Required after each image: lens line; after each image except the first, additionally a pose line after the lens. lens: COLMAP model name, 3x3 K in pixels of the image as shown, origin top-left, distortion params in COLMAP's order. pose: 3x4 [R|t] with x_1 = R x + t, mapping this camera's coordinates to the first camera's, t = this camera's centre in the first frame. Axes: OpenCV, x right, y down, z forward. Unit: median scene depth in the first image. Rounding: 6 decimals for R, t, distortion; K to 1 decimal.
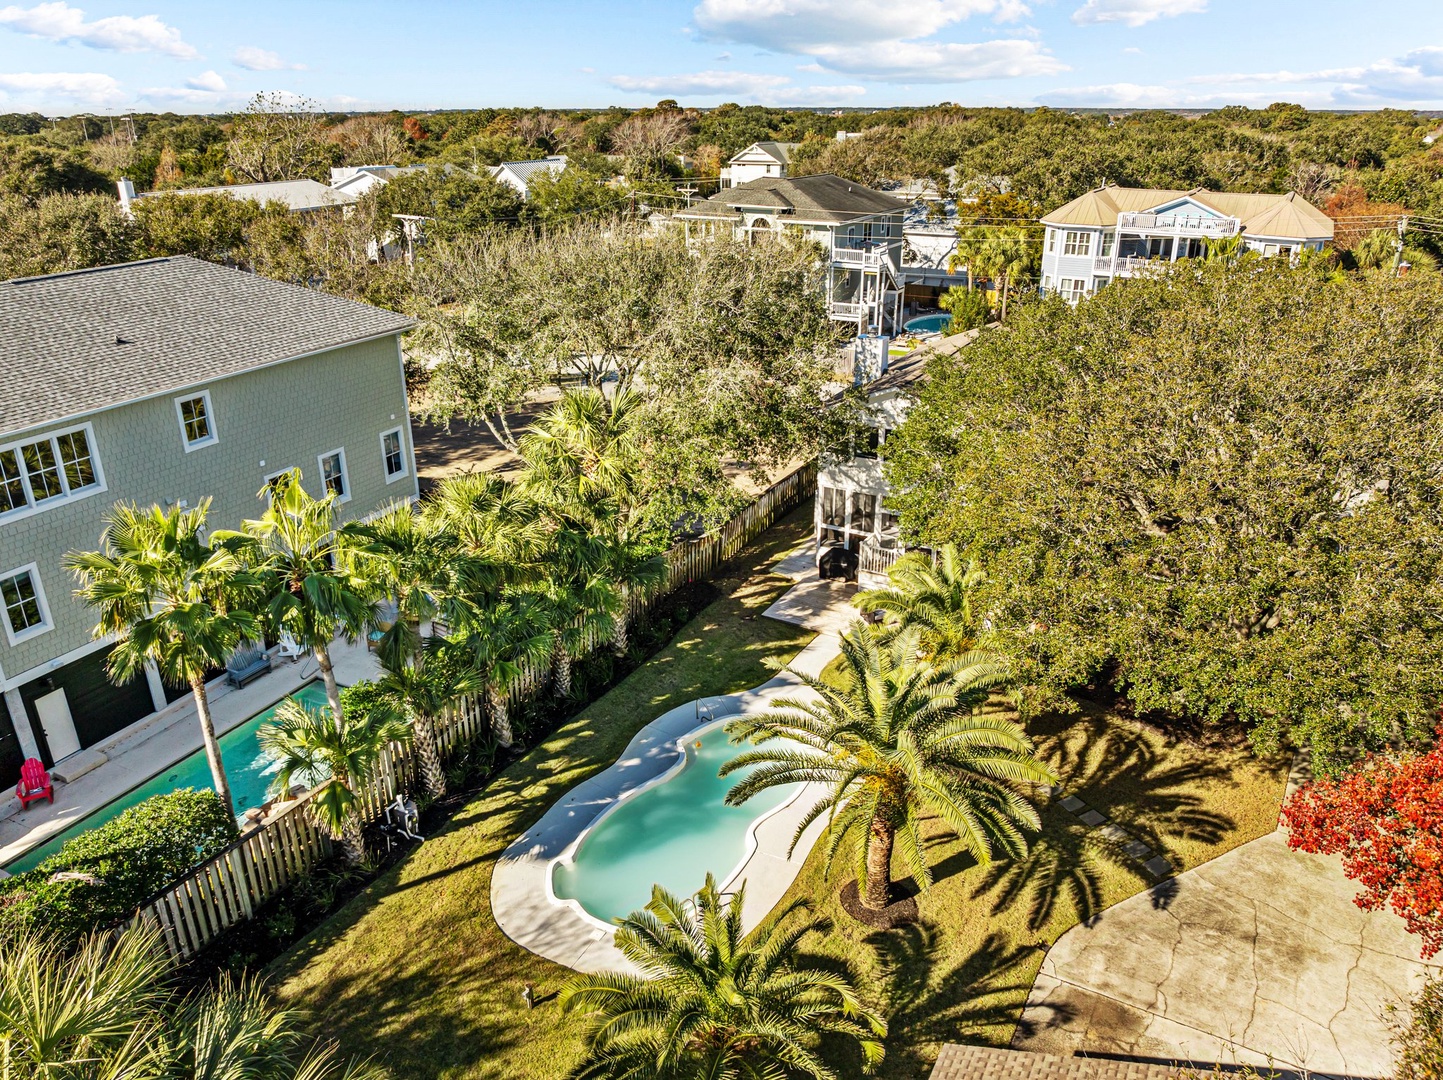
lens RADIAL K [[1021.9, 0, 721.5], [0, 1021.9, 540.0], [0, 0, 1]] dist [-0.033668, -0.000267]
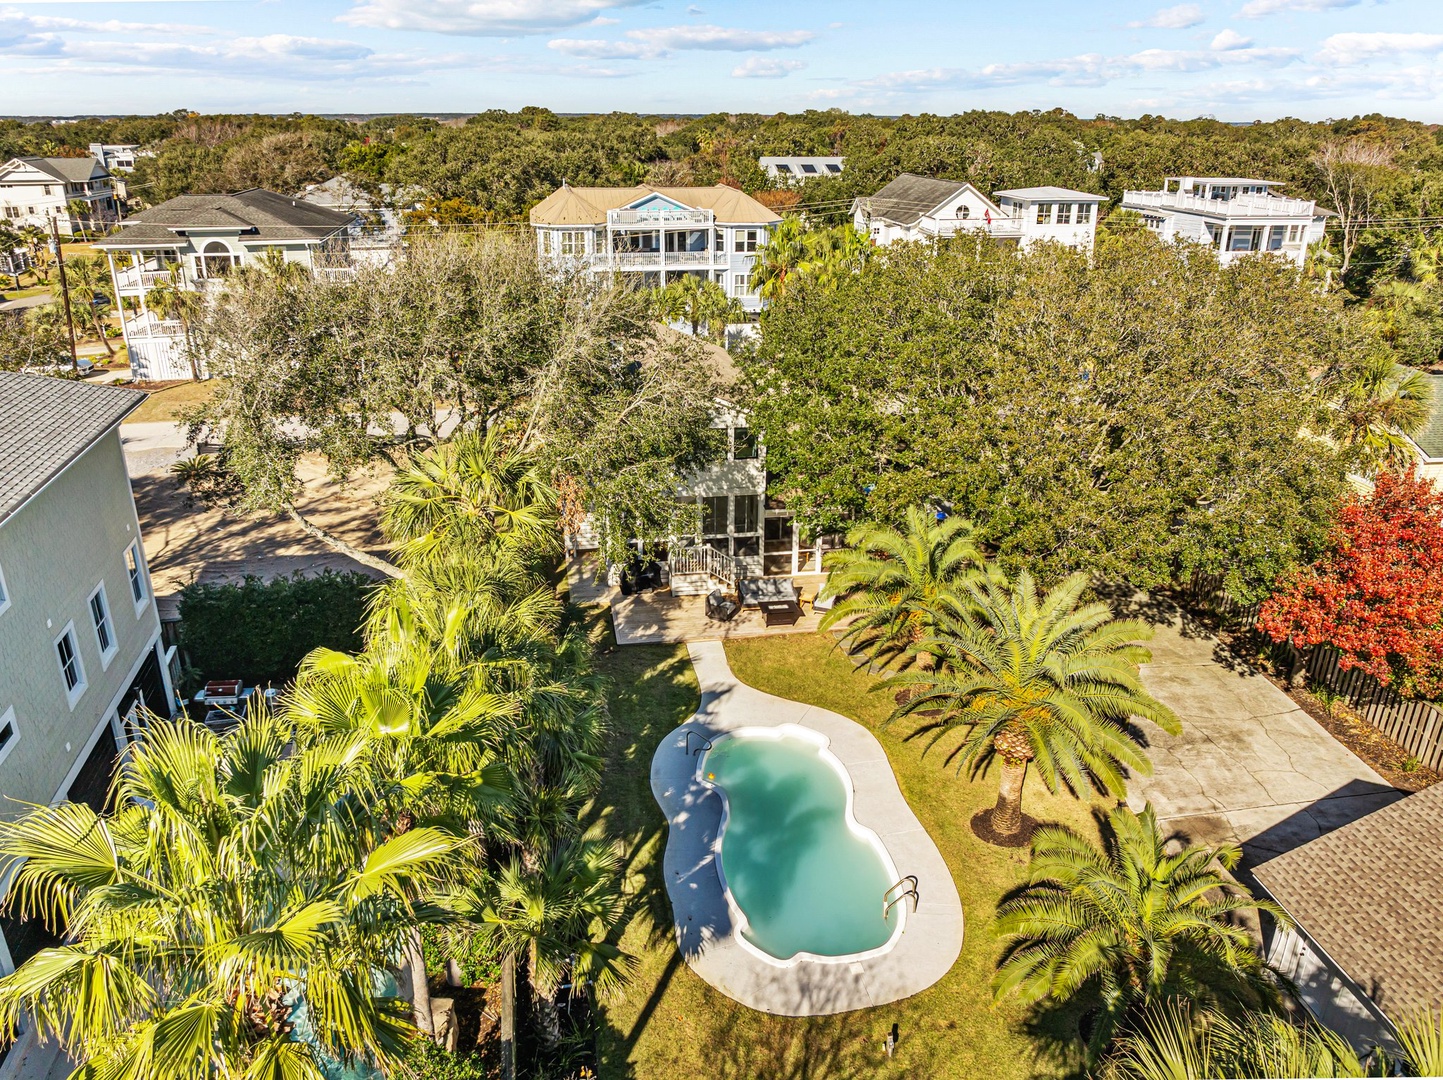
lens RADIAL K [[1057.1, 0, 721.5], [0, 1057.1, 540.0], [0, 0, 1]] dist [-0.032565, -0.000548]
pose [[0.777371, -0.228683, 0.586001, -0.409743], [0.238662, 0.969147, 0.061602, -0.053826], [-0.582009, 0.091968, 0.807965, 0.137789]]
